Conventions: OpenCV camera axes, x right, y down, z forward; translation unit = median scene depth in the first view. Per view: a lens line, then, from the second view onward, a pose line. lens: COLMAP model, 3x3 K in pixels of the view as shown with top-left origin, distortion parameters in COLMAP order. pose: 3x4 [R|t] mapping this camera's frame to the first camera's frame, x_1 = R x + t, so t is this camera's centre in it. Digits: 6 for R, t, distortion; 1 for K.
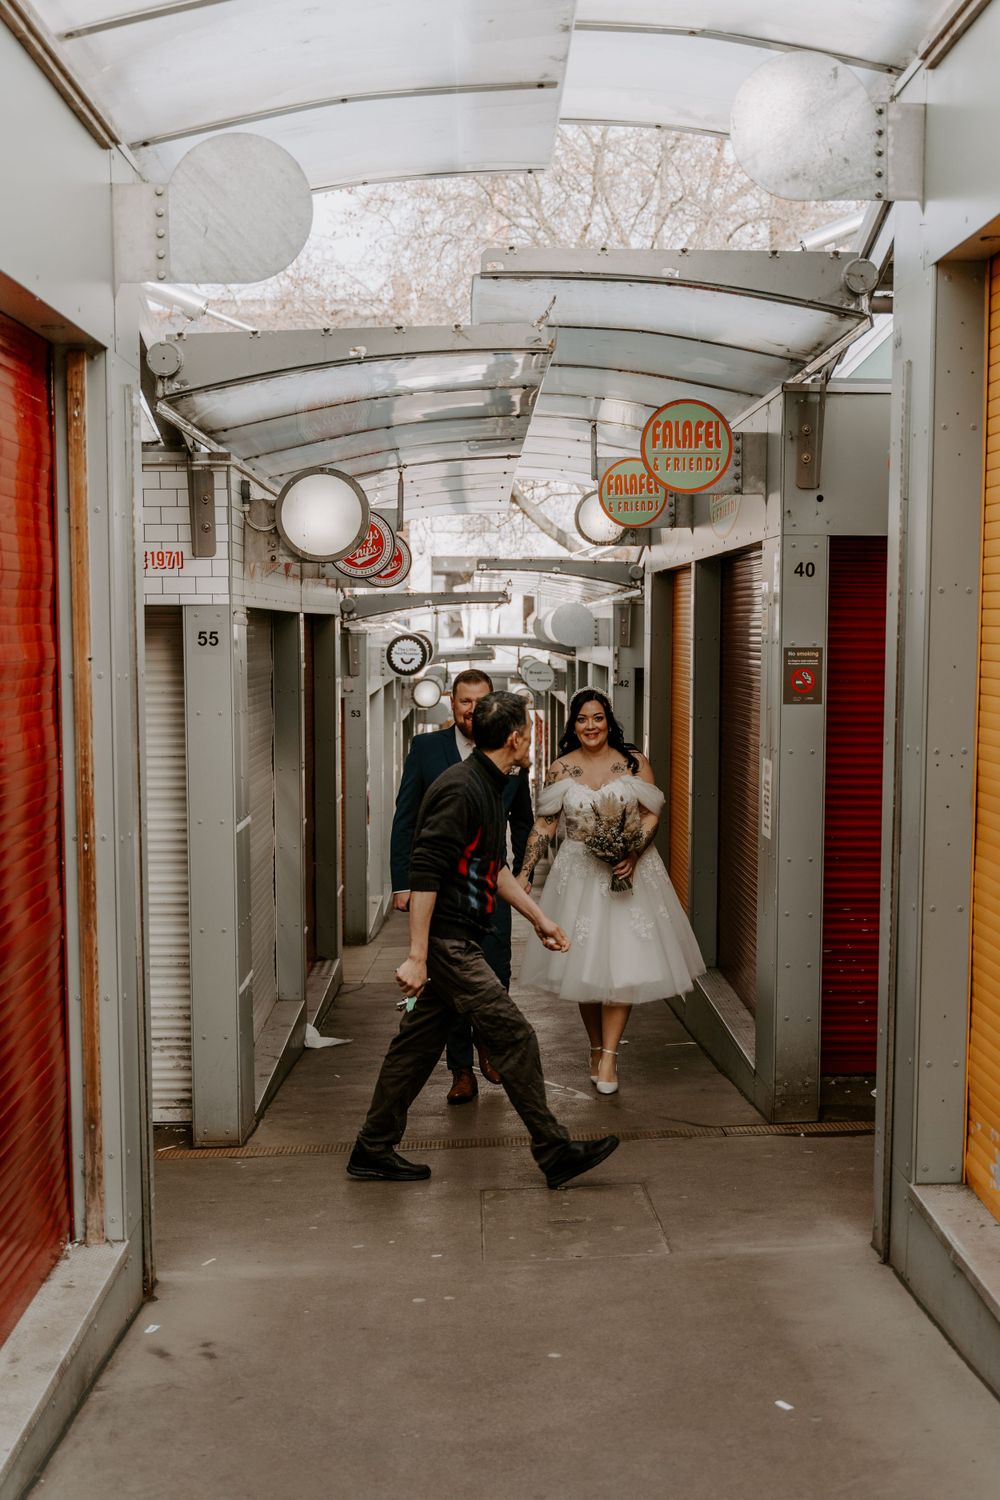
lens RADIAL K [[1697.7, 0, 502.4], [0, 1697.7, 802.9], [0, 0, 1]] dist [-0.001014, -0.026589]
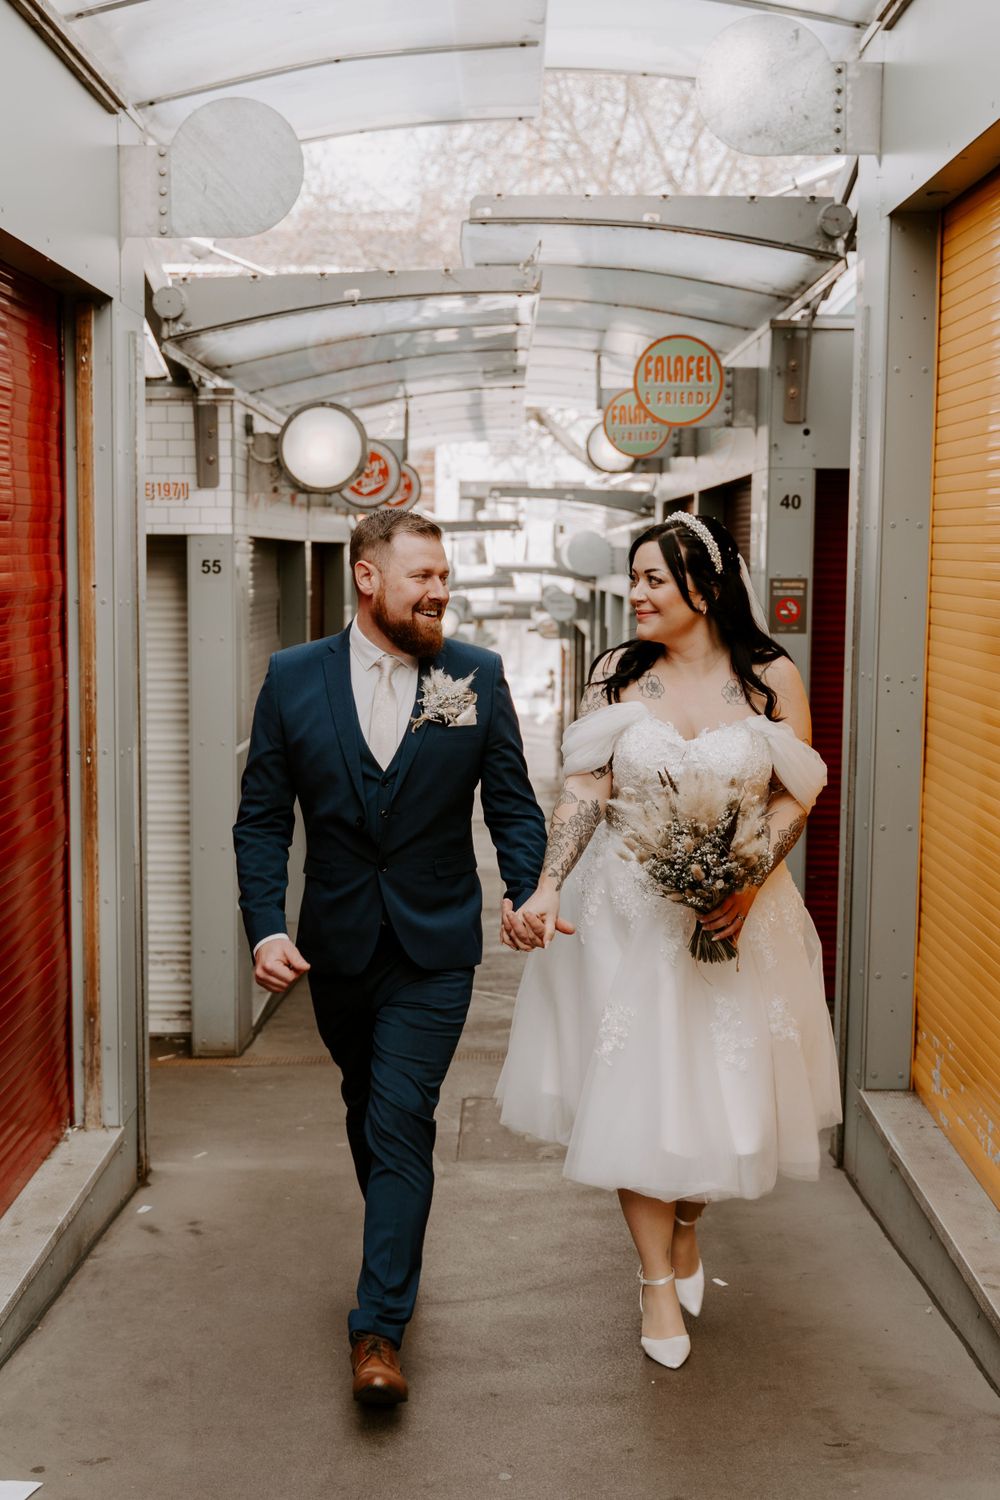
lens RADIAL K [[2056.8, 0, 500.0], [0, 2056.8, 750.0], [0, 0, 1]] dist [-0.001401, 0.054556]
pose [[0.998198, 0.010016, -0.059156, 0.091128], [-0.010304, 0.999936, -0.004569, 0.022342], [0.059107, 0.005171, 0.998238, -0.284402]]
